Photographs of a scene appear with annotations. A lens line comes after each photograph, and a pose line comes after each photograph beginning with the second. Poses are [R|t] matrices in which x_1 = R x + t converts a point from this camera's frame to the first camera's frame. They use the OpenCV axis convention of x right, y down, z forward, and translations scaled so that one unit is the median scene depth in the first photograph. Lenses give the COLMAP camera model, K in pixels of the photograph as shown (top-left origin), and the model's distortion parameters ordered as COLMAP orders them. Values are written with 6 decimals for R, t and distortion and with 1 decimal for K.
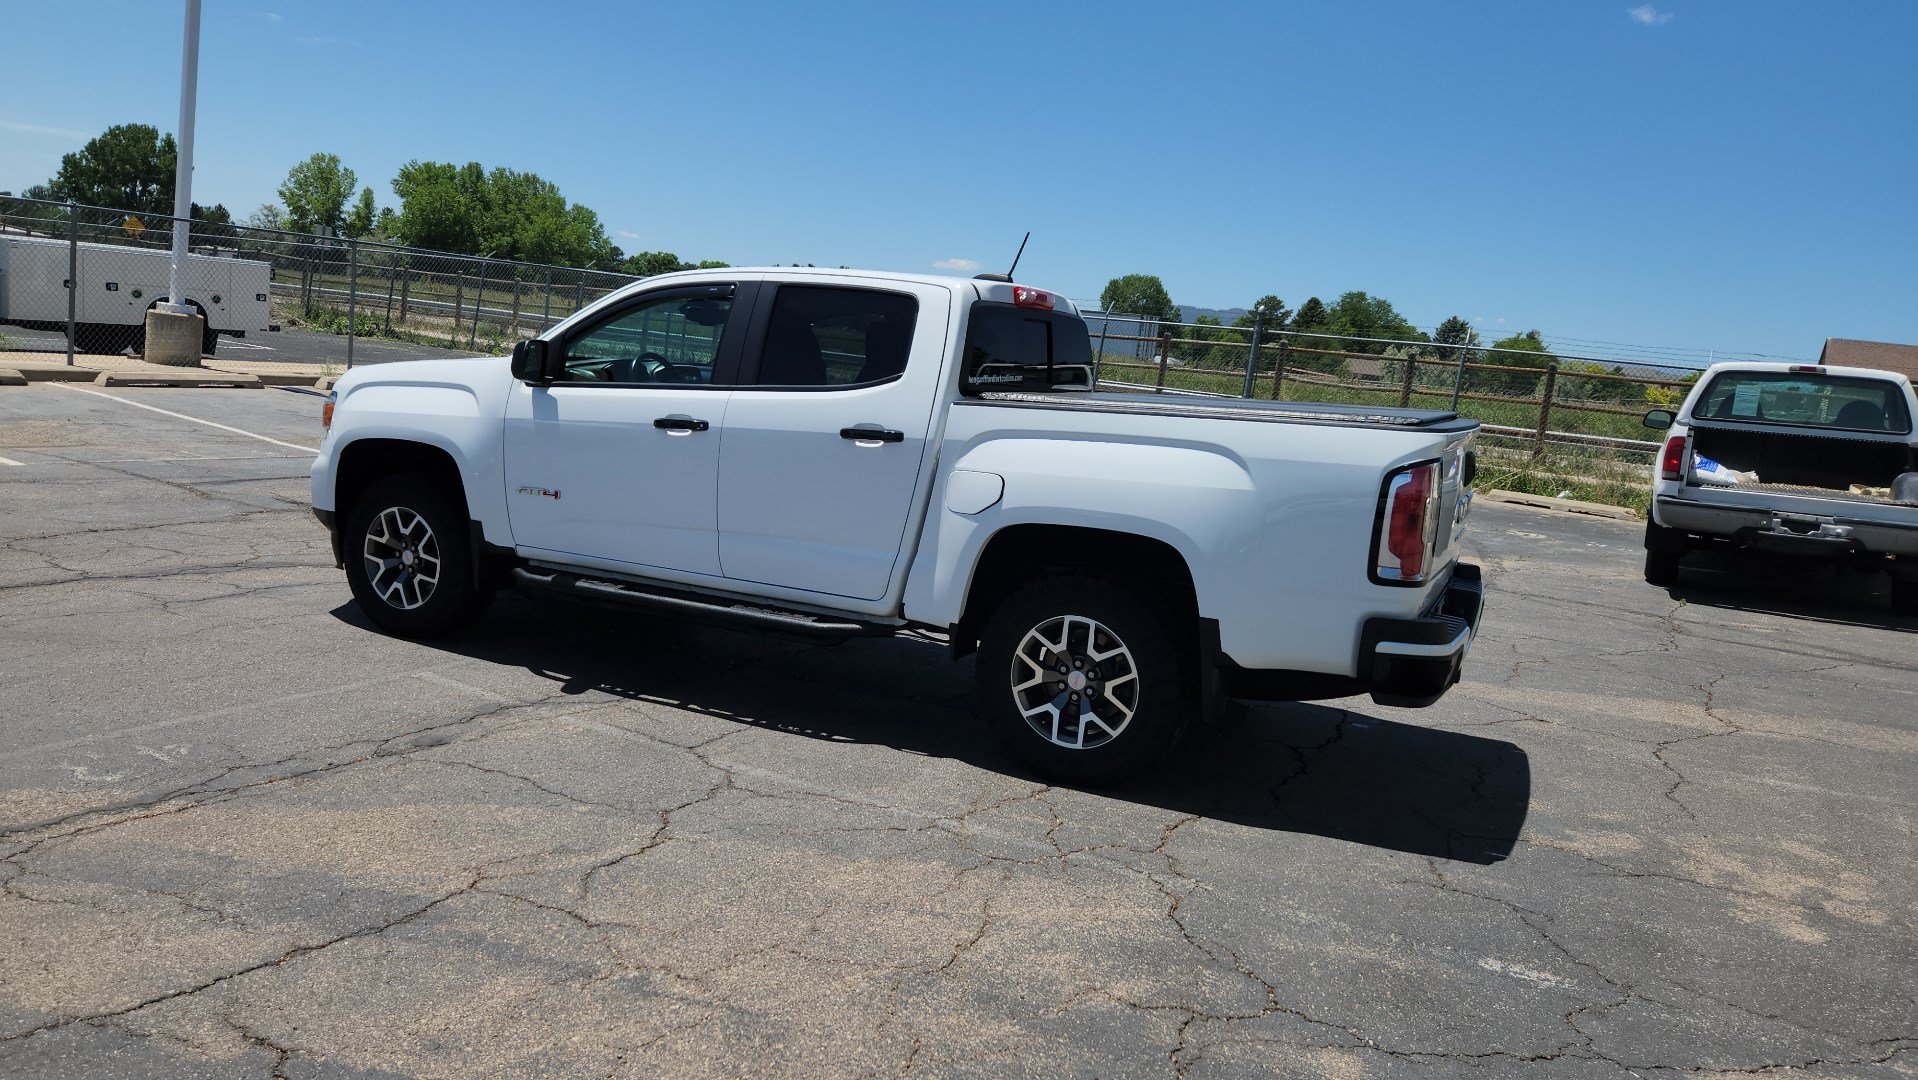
lens RADIAL K [[1281.7, 0, 923.8], [0, 1281.7, 535.1], [0, 0, 1]] dist [0.069534, -0.054561]
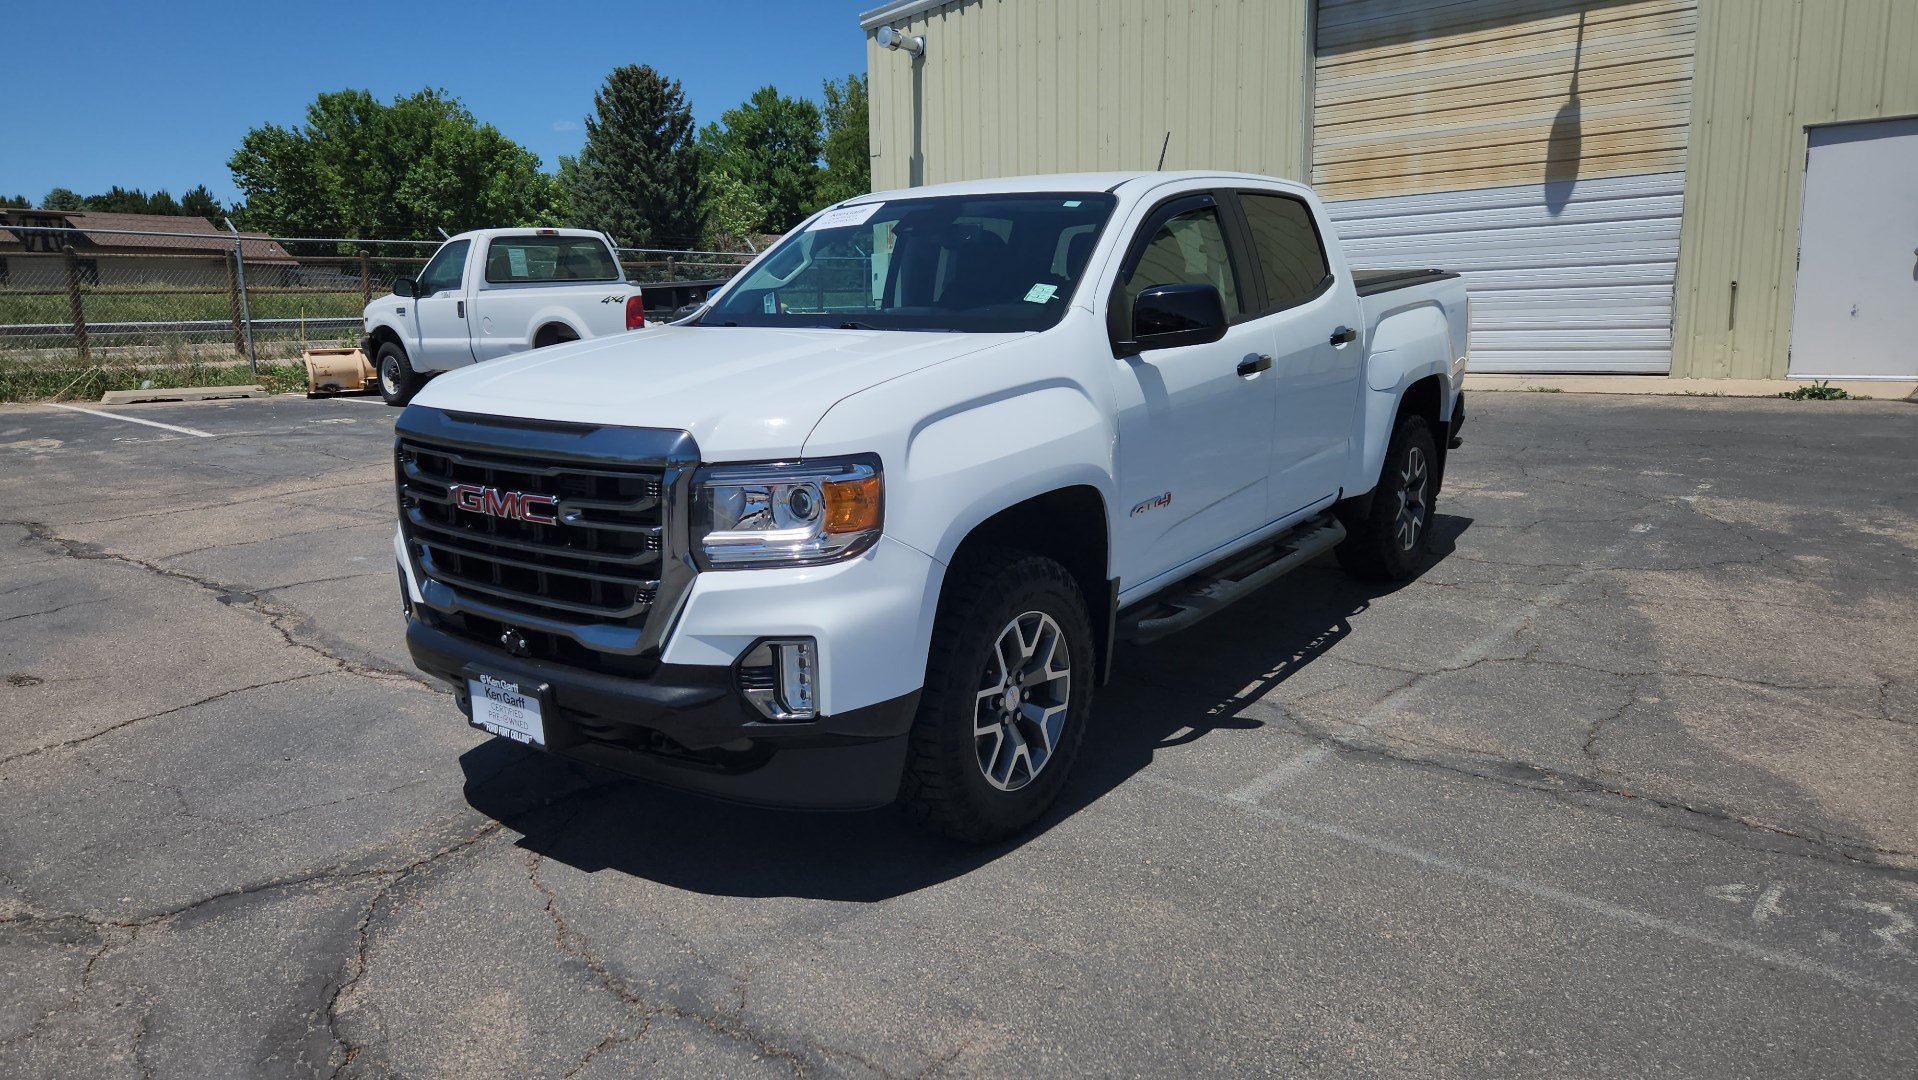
lens RADIAL K [[1281.7, 0, 918.3], [0, 1281.7, 528.2], [0, 0, 1]] dist [0.069534, -0.054561]
pose [[0.180475, -0.274704, 0.944440, -0.936853], [0.175058, 0.953847, 0.243988, -0.203020], [-0.967876, 0.121298, 0.220234, 0.924649]]
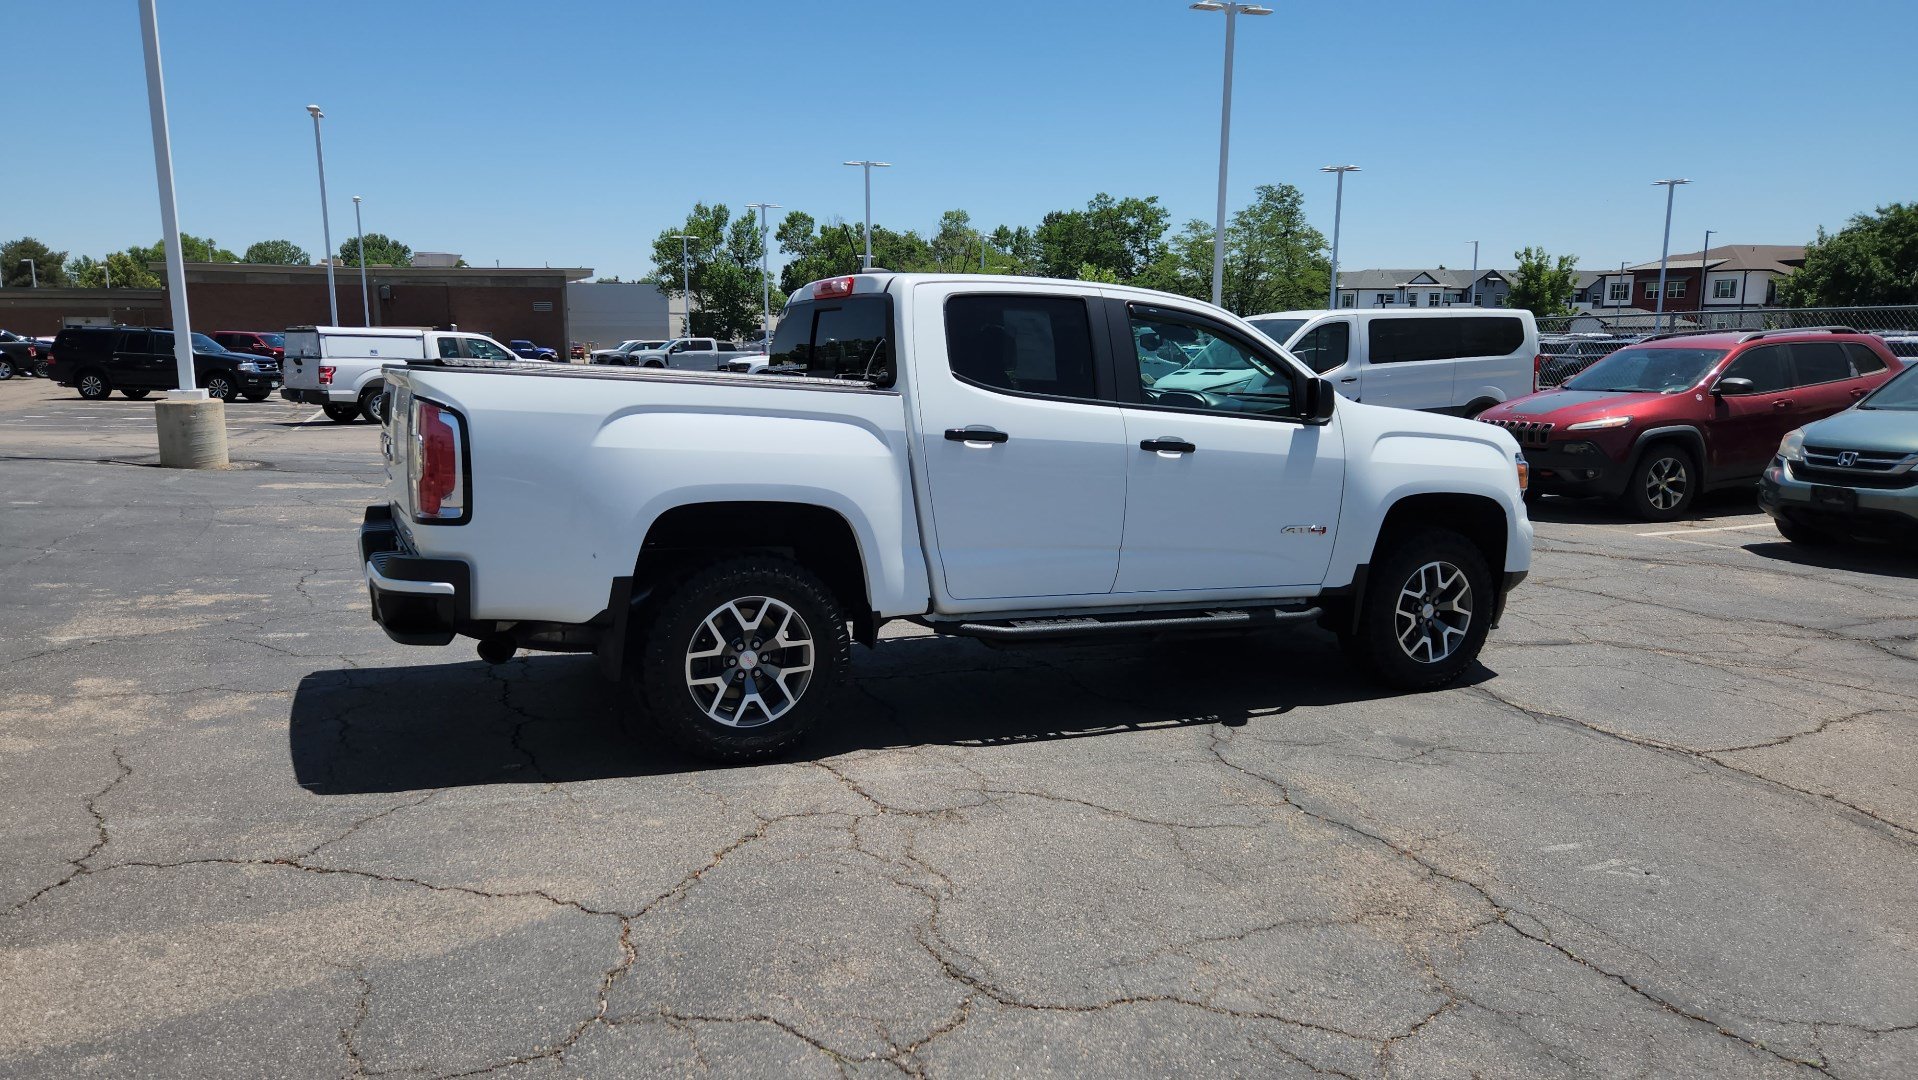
lens RADIAL K [[1281.7, 0, 922.6], [0, 1281.7, 534.5], [0, 0, 1]] dist [0.069534, -0.054561]
pose [[-0.610295, 0.009440, -0.792118, 0.779286], [-0.184676, 0.970682, 0.153854, -0.151842], [0.770347, 0.240181, -0.590659, 1.567157]]
